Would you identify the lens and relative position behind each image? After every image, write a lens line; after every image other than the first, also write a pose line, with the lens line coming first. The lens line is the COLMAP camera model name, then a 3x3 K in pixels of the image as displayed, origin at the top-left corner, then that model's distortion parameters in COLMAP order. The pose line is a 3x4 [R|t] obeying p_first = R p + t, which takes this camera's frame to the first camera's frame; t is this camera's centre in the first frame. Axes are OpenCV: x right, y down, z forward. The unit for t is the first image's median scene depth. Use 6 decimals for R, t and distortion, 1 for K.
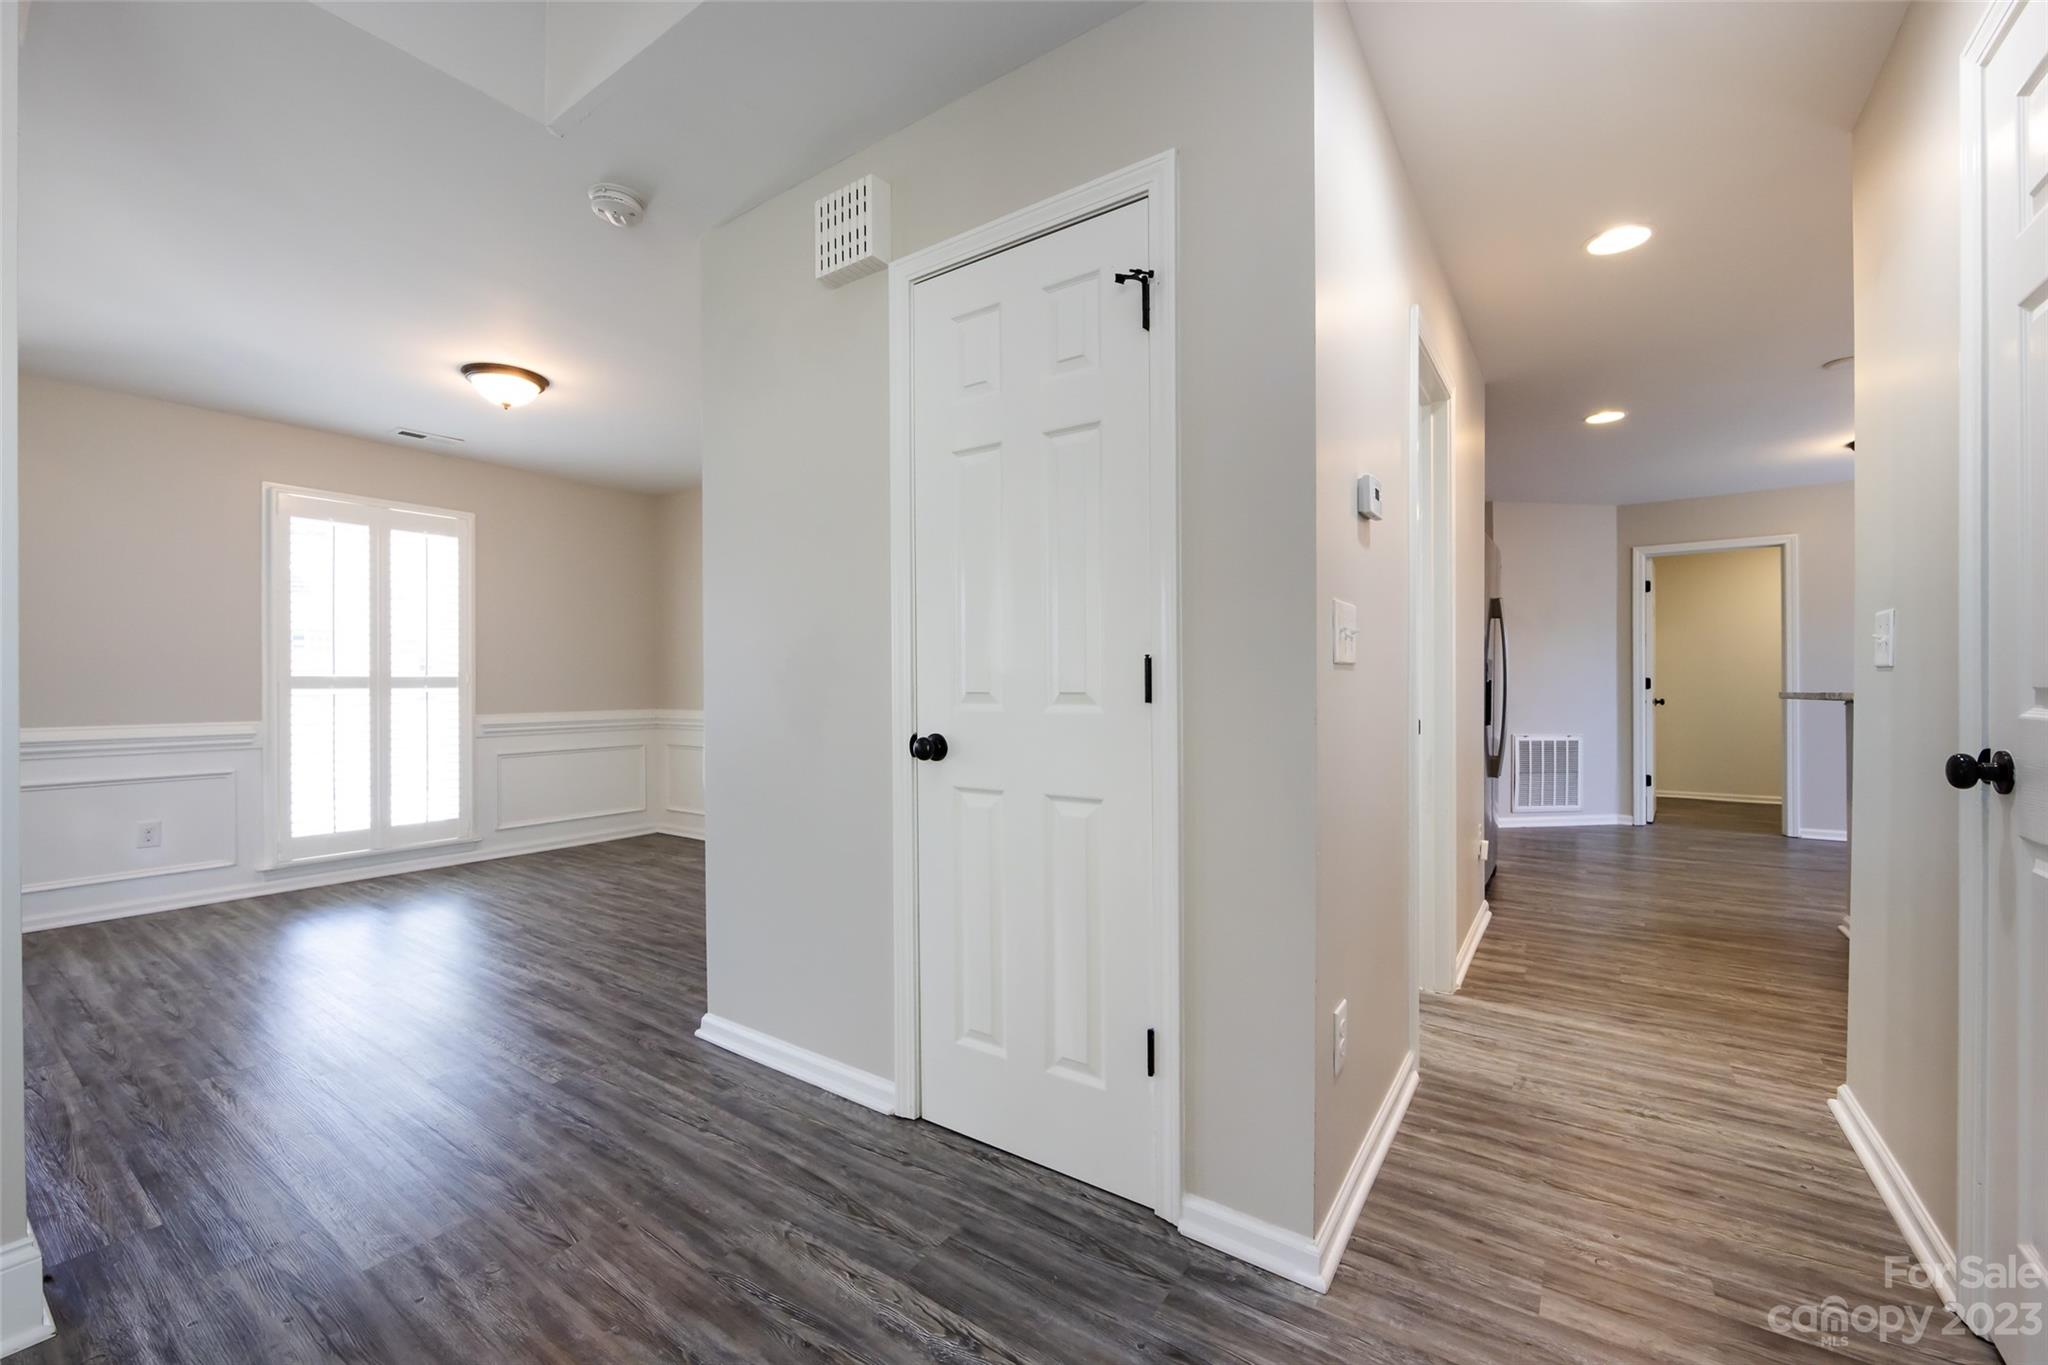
lens RADIAL K [[815.4, 0, 1019.6], [0, 815.4, 684.6], [0, 0, 1]] dist [0.001541, 0.000055]
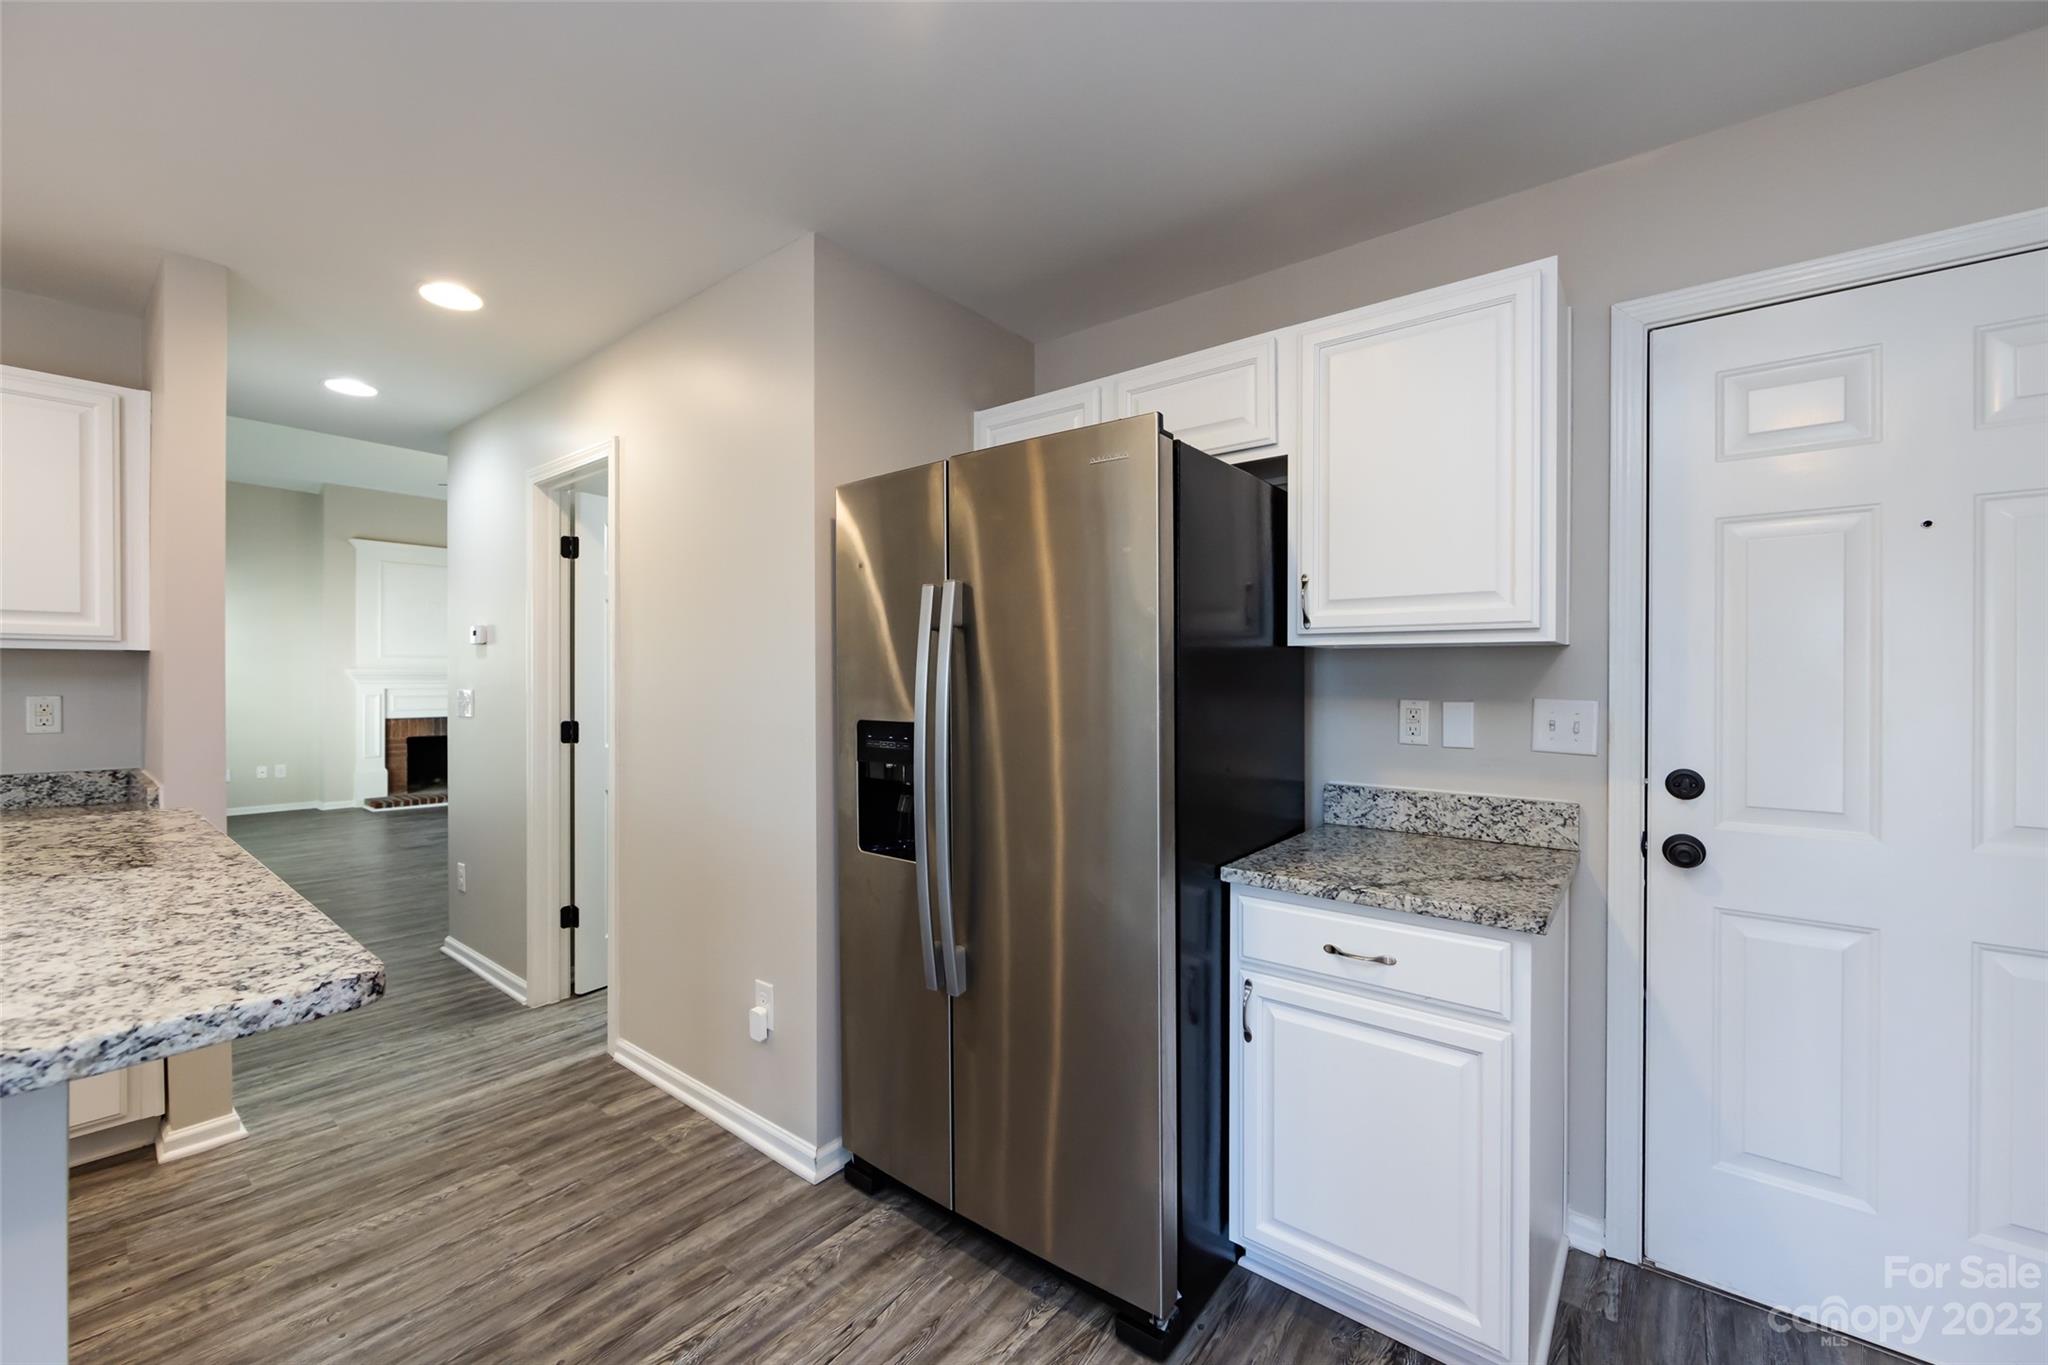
lens RADIAL K [[819.3, 0, 1024.0], [0, 819.3, 682.5], [0, 0, 1]] dist [0.000761, 0.000132]
pose [[-0.059452, 0.009524, -0.998186, 1.485074], [-0.009859, 0.999900, 0.010128, -0.096266], [0.998183, 0.010443, -0.059352, 1.542510]]
